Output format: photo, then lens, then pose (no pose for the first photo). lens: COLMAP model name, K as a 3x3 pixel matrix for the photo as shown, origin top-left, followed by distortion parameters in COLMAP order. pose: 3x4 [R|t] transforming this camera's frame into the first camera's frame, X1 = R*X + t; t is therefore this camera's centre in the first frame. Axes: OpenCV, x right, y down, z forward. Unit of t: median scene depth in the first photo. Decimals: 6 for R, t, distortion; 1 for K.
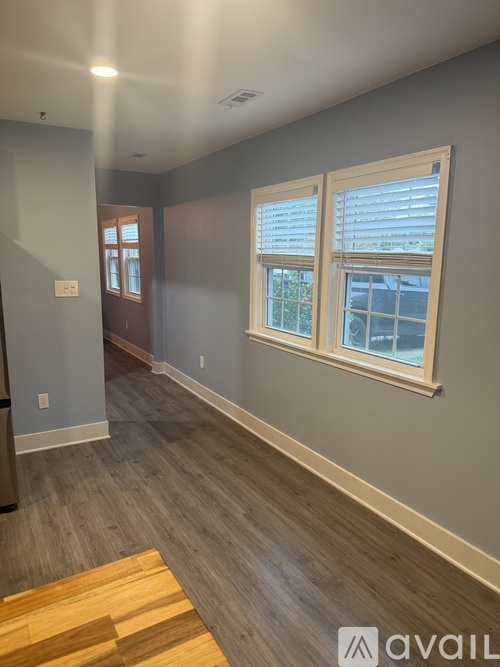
lens RADIAL K [[466.0, 0, 250.0], [0, 466.0, 335.8], [0, 0, 1]] dist [0.012366, -0.000444]
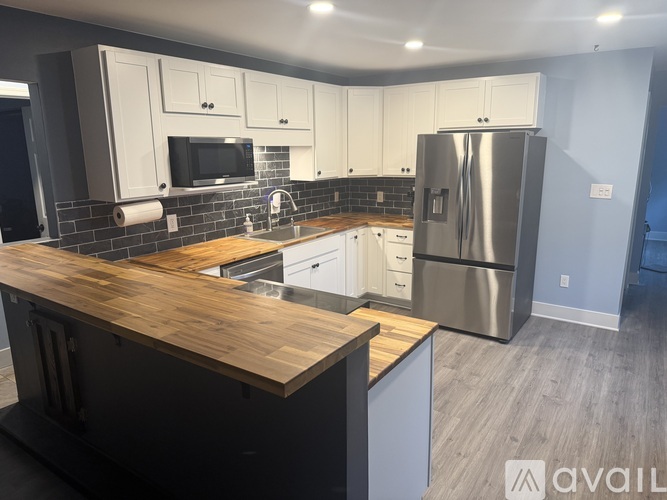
lens RADIAL K [[466.0, 0, 333.4], [0, 466.0, 249.2], [0, 0, 1]] dist [0.012366, -0.000444]
pose [[0.424332, 0.180777, -0.887278, 0.444538], [-0.142524, 0.980989, 0.131709, -0.021953], [0.894220, 0.070570, 0.442030, -0.108899]]
